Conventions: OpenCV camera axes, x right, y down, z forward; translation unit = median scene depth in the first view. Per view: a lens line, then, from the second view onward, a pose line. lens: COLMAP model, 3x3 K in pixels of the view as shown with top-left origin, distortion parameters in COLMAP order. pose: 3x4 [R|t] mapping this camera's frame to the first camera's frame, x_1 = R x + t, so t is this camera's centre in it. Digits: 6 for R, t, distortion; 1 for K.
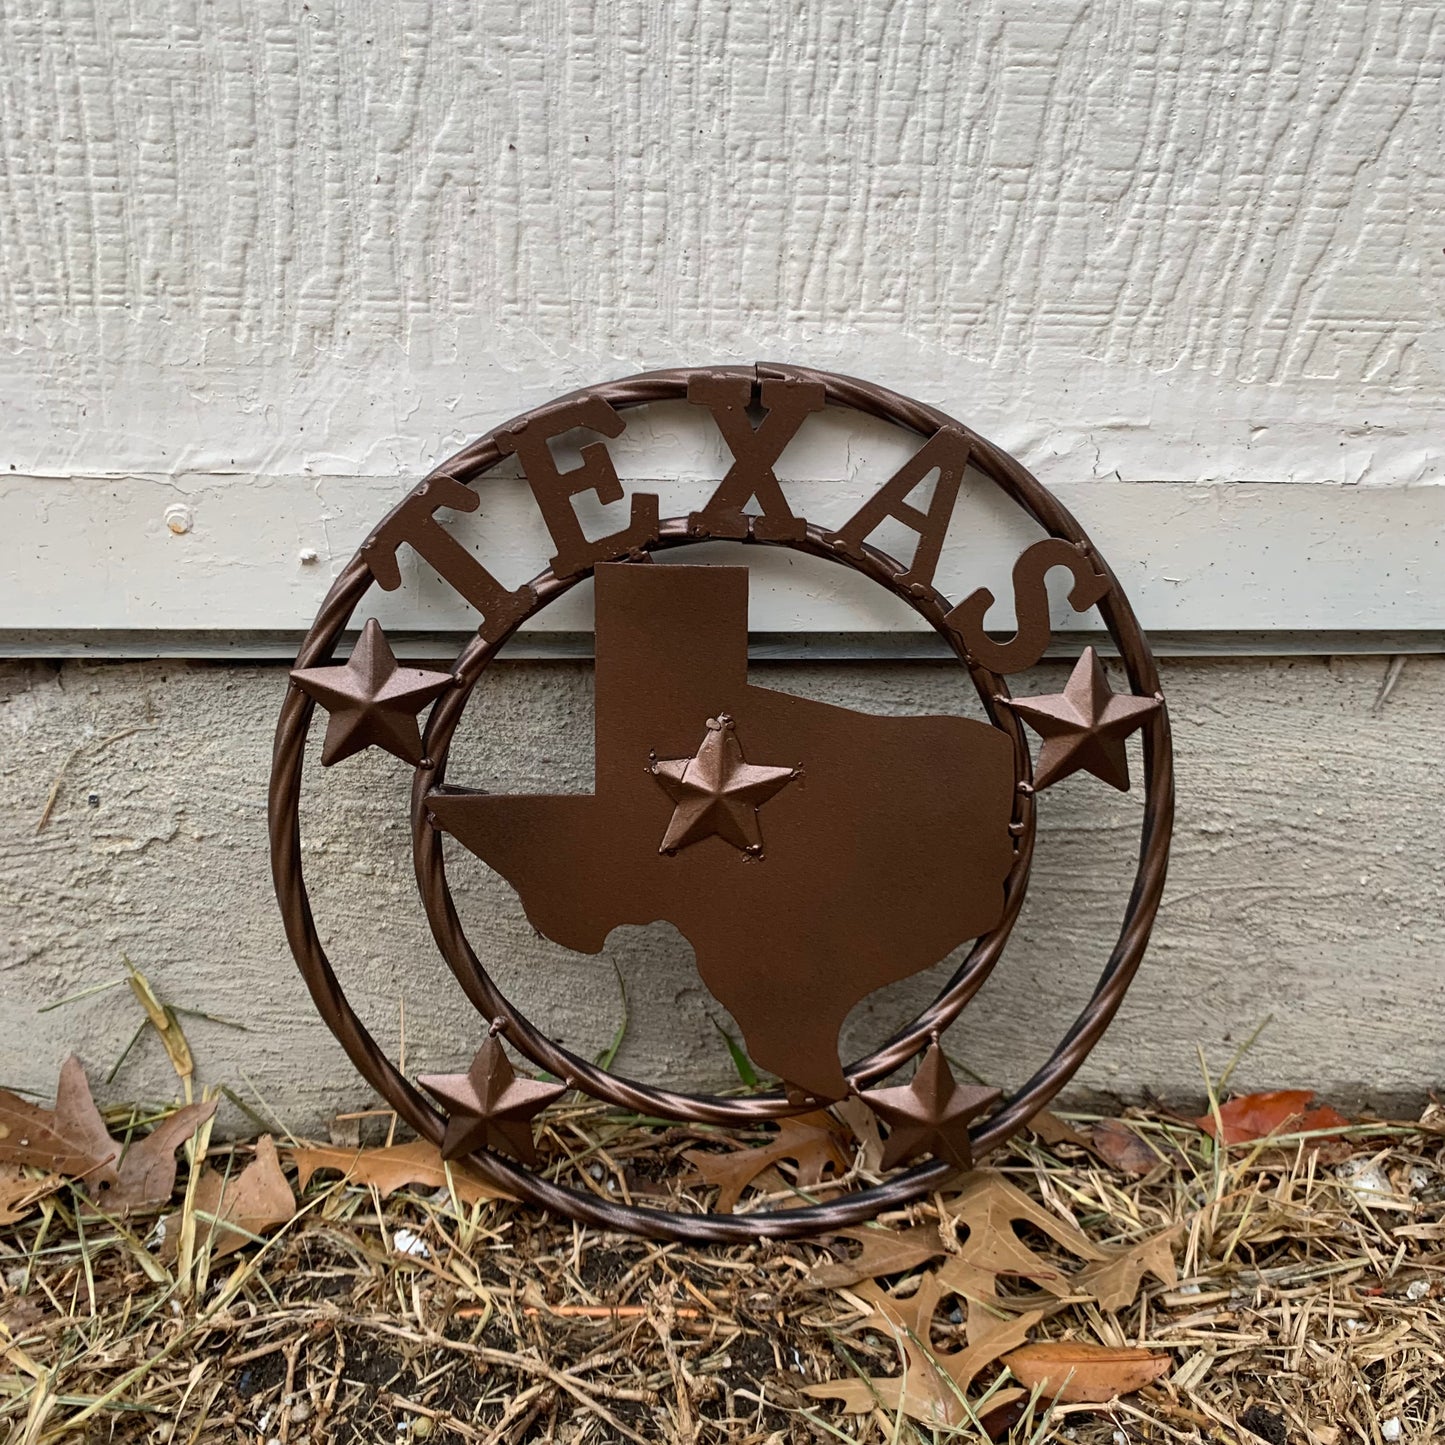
lens RADIAL K [[1506.9, 0, 750.2], [0, 1506.9, 704.1], [0, 0, 1]] dist [-0.003130, 0.000000]
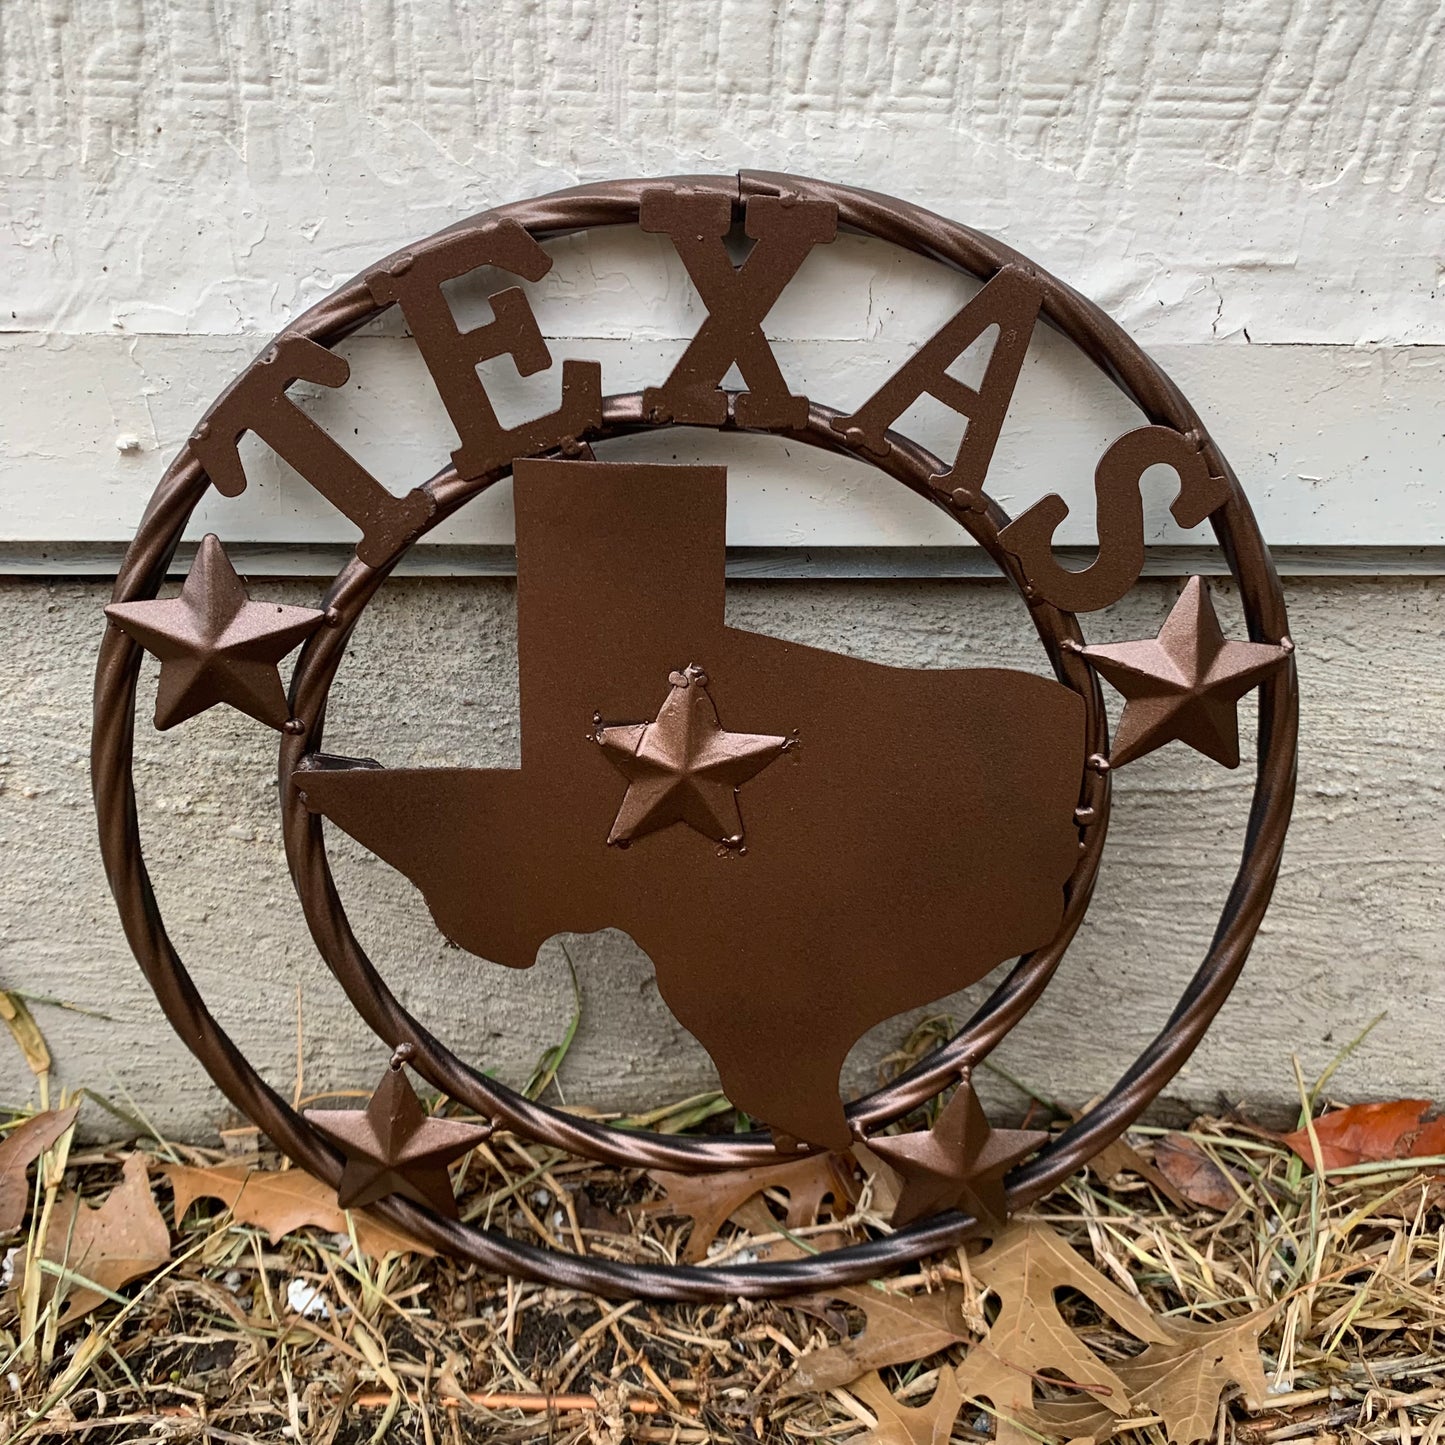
lens RADIAL K [[1506.9, 0, 723.1], [0, 1506.9, 715.1], [0, 0, 1]] dist [-0.003130, 0.000000]
pose [[0.999438, 0.012392, -0.031151, 0.020317], [-0.007876, 0.989959, 0.141133, -0.071347], [0.032587, -0.140808, 0.989500, 0.259085]]
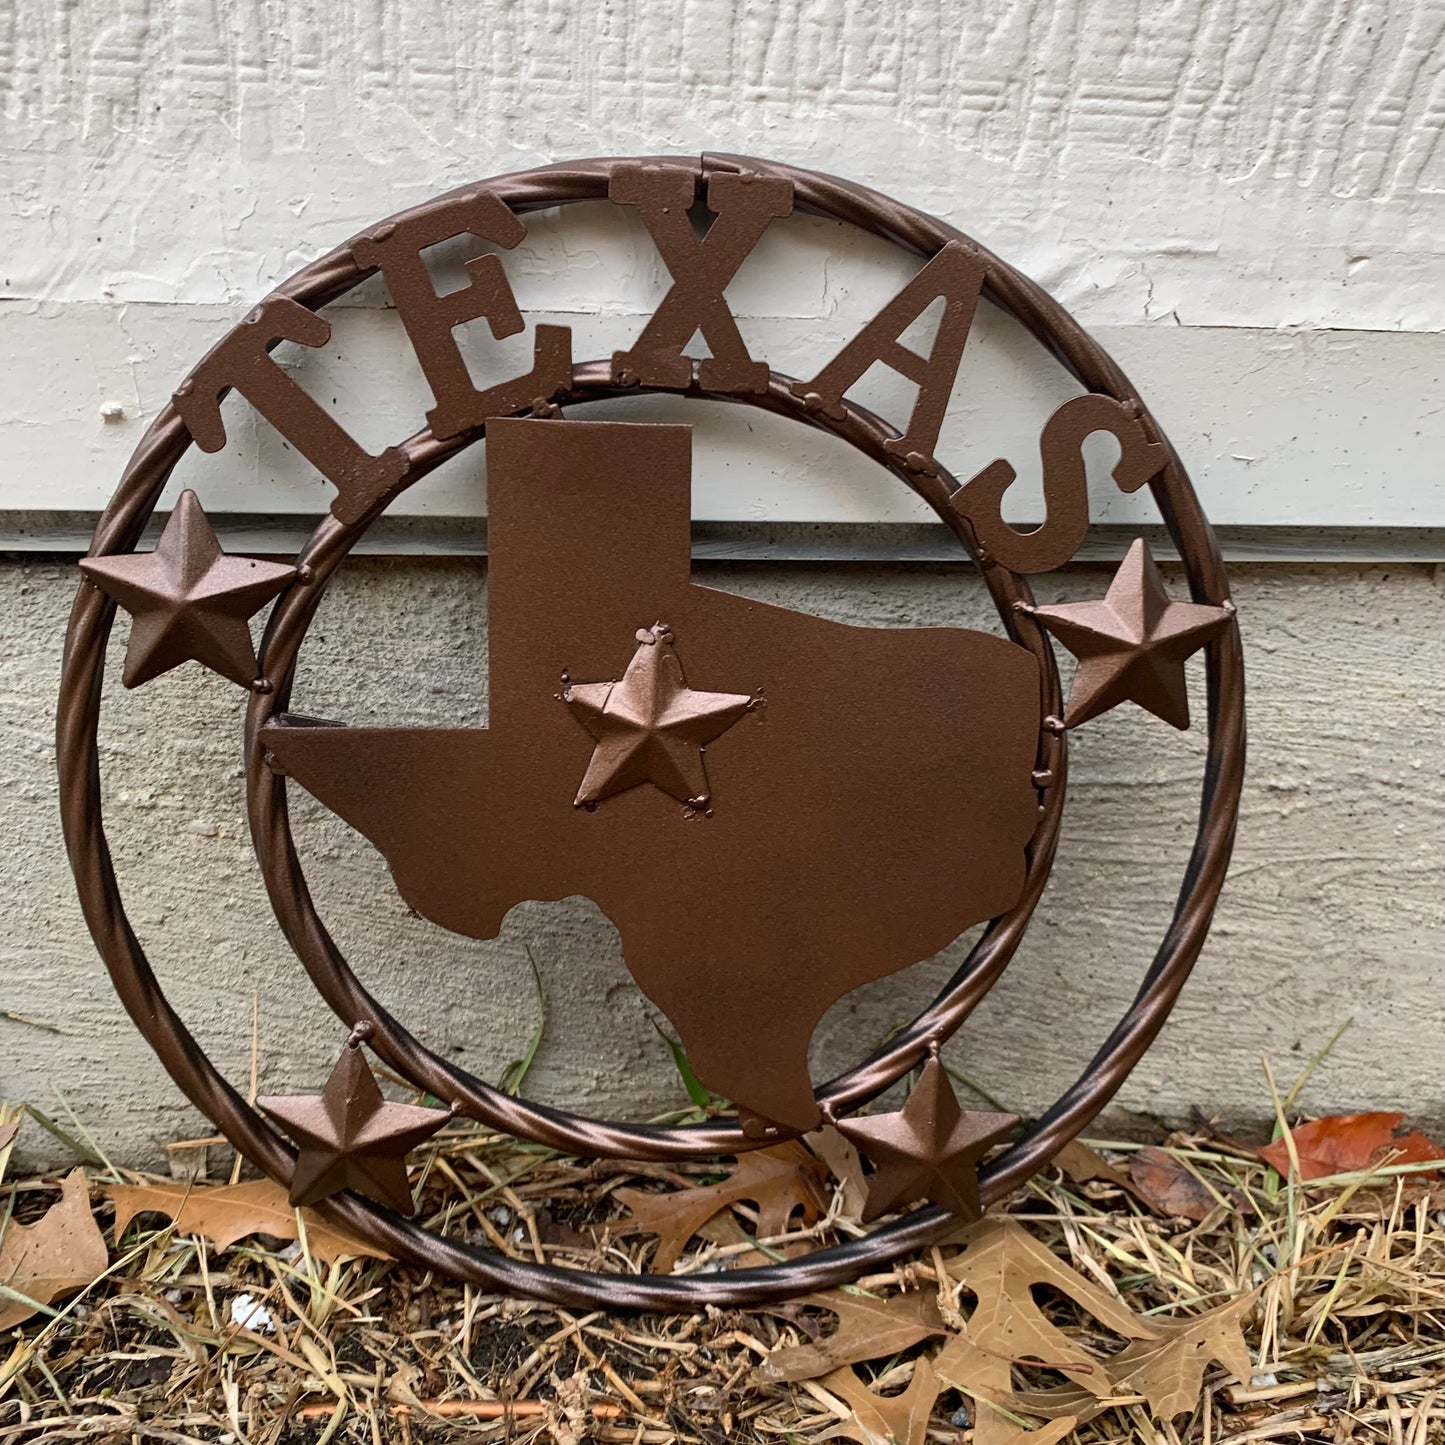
lens RADIAL K [[1506.9, 0, 760.6], [0, 1506.9, 681.0], [0, 0, 1]] dist [-0.003130, 0.000000]
pose [[0.999943, 0.006291, 0.008606, 0.026855], [-0.006249, 0.999969, -0.004893, 0.038270], [-0.008636, 0.004839, 0.999951, 0.234831]]
